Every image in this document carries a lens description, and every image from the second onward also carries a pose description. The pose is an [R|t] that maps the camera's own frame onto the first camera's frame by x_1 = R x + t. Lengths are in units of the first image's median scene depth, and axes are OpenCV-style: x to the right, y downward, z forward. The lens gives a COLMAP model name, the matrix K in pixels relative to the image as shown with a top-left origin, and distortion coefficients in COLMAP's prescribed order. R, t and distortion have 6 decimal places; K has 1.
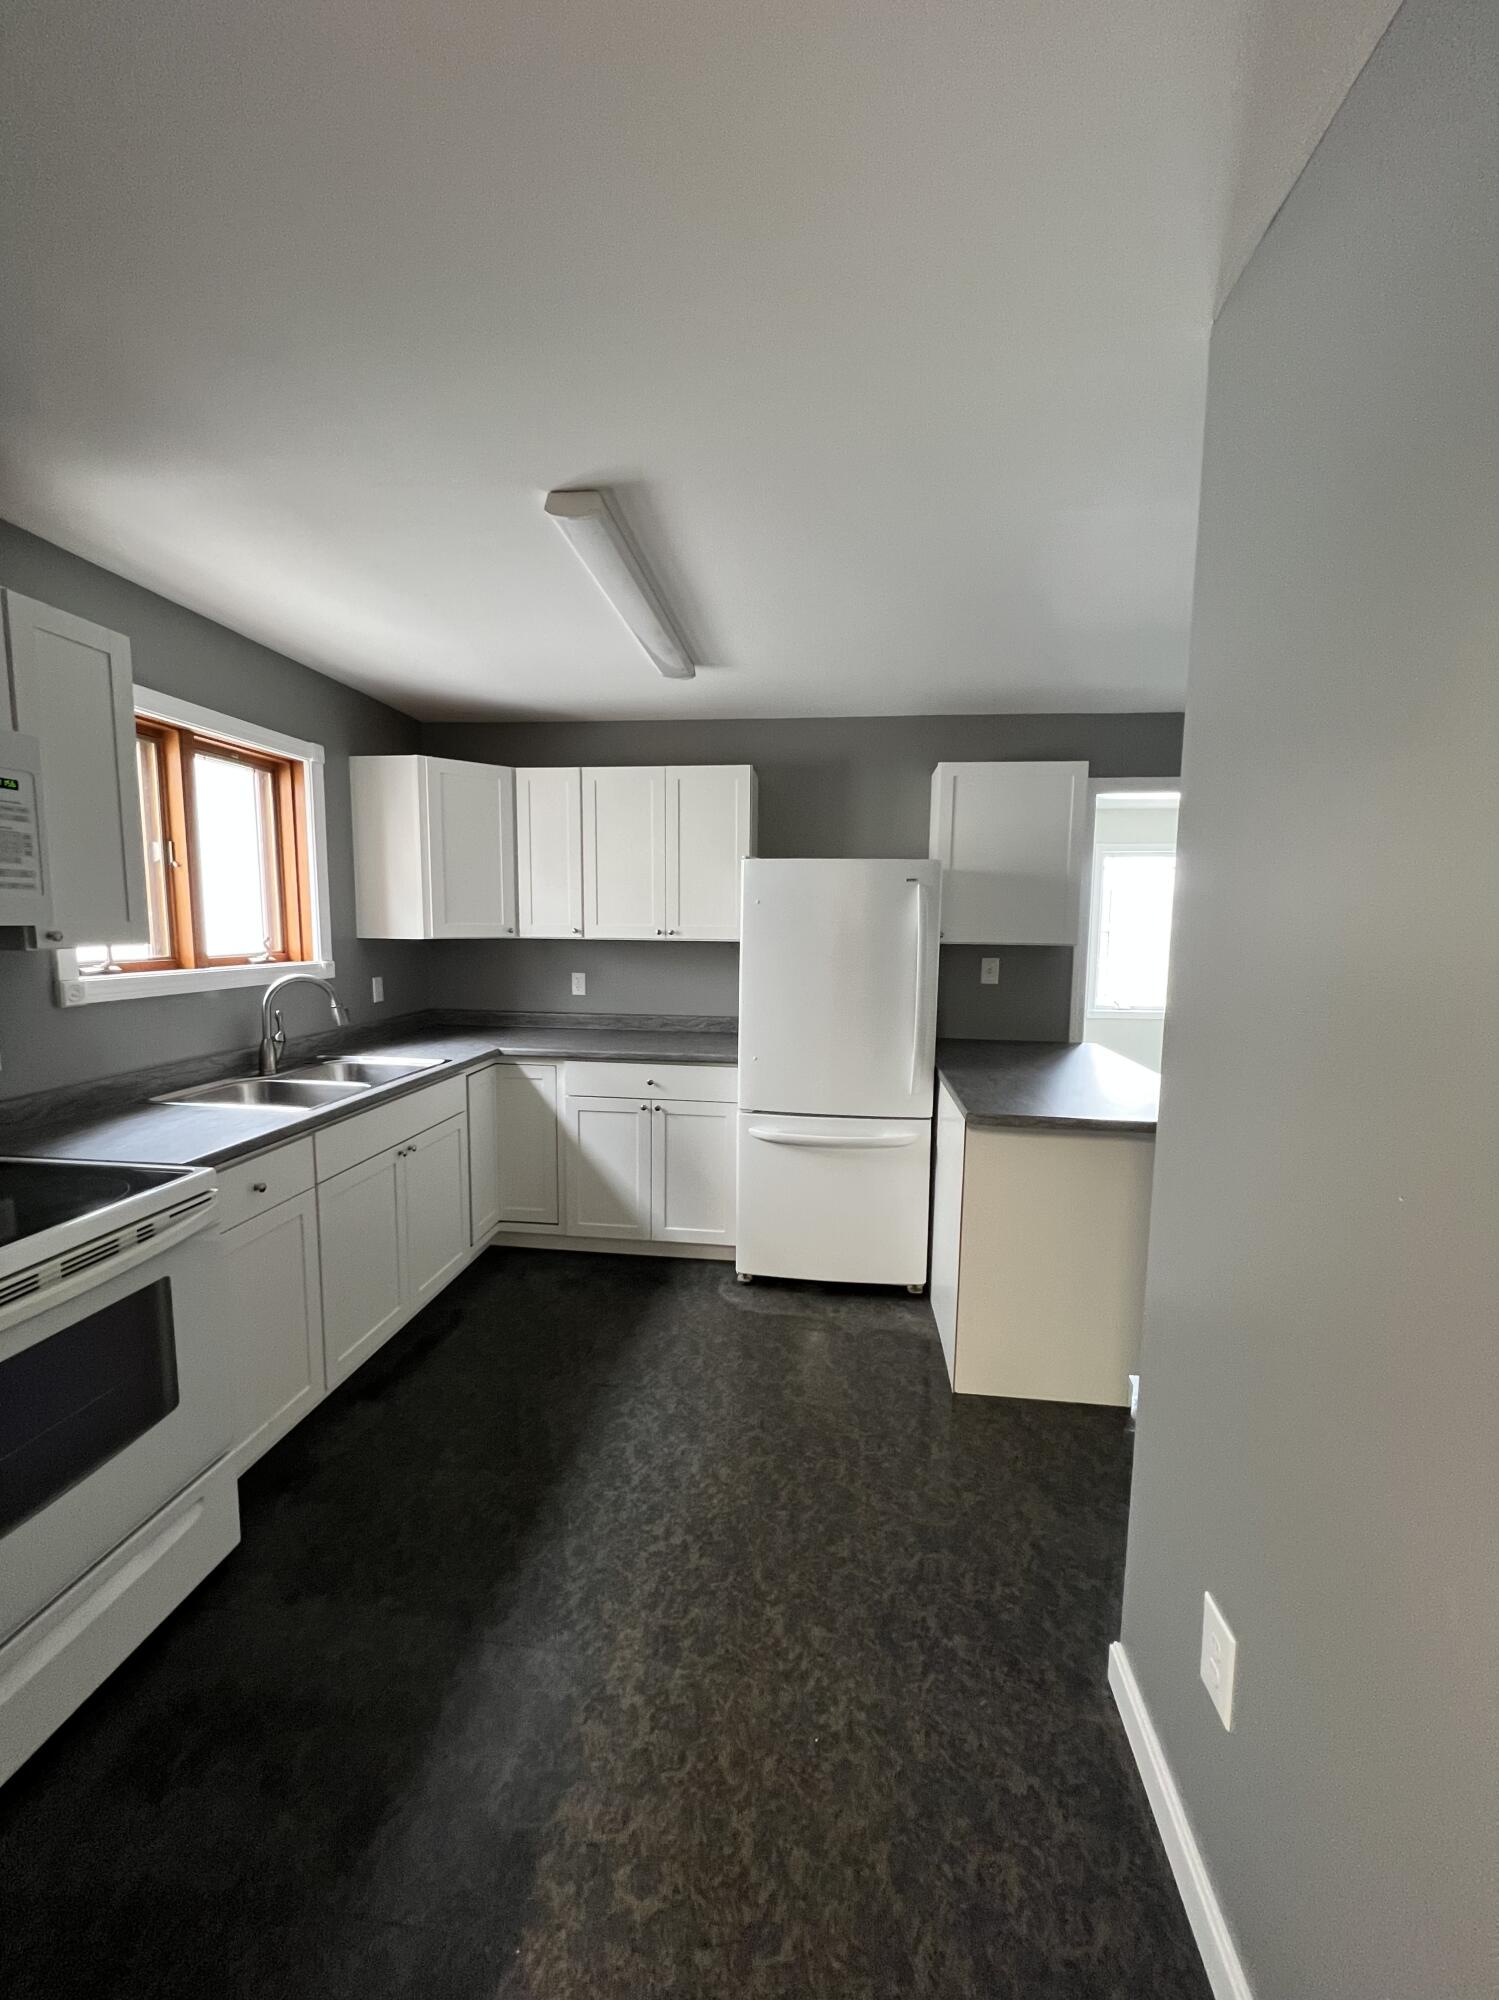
lens RADIAL K [[803.1, 0, 754.6], [0, 803.1, 1010.1], [0, 0, 1]] dist [-0.001701, -0.000205]
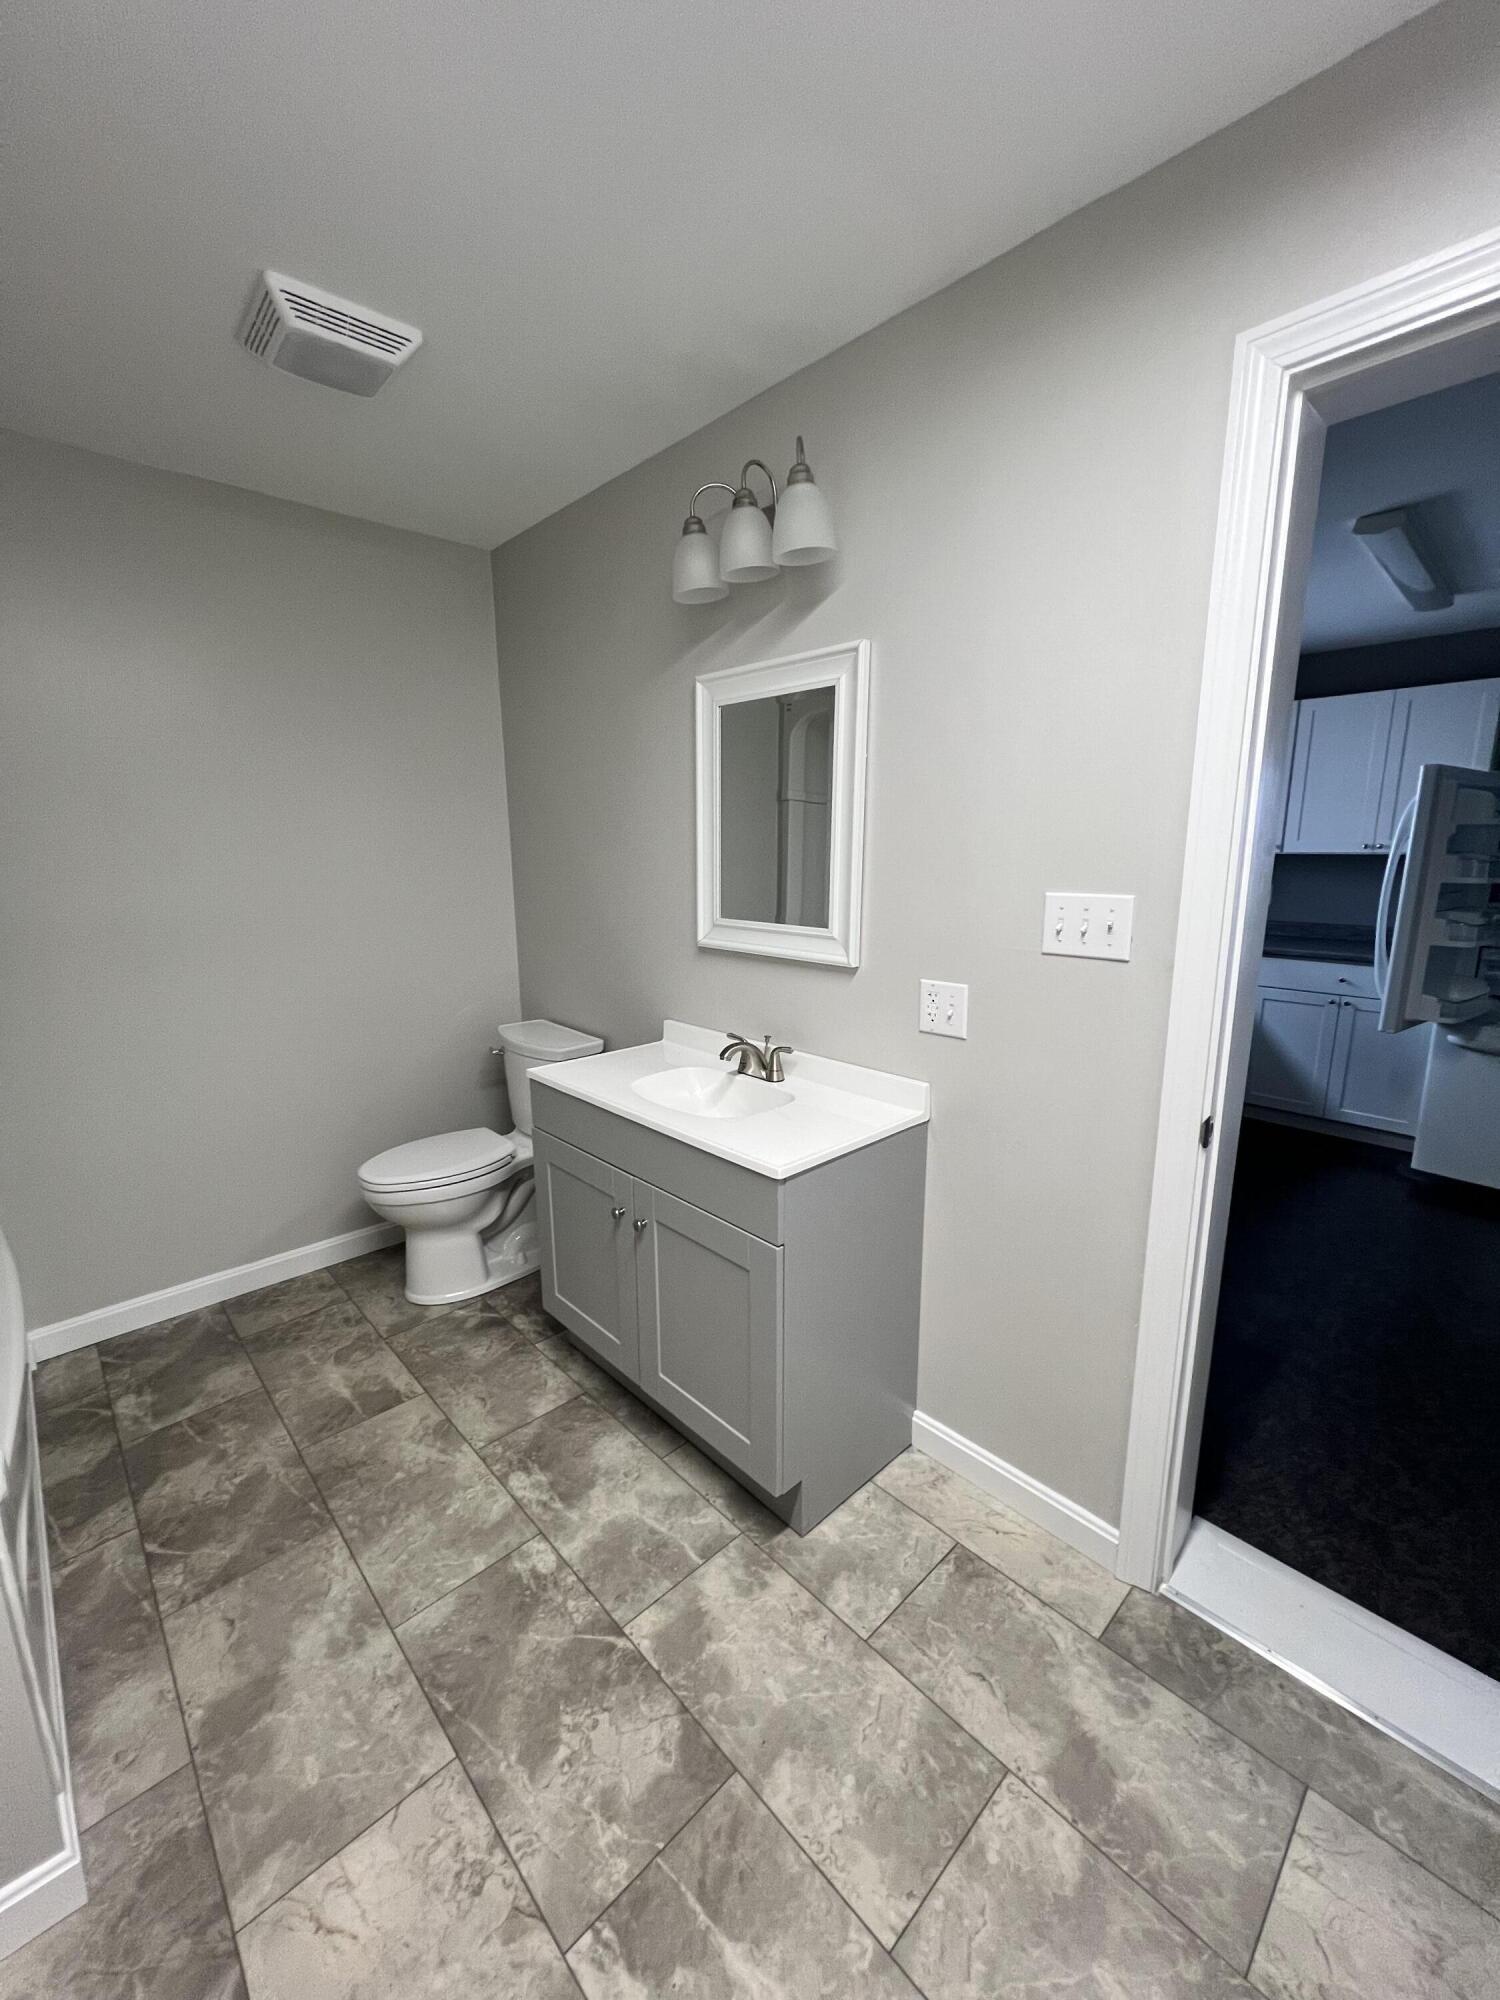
lens RADIAL K [[803.1, 0, 755.1], [0, 803.1, 1010.1], [0, 0, 1]] dist [-0.001701, -0.000205]
pose [[0.770330, 0.114083, -0.627357, -0.093153], [-0.050082, 0.991650, 0.118834, 0.067468], [0.635676, -0.060122, 0.769611, -0.721815]]
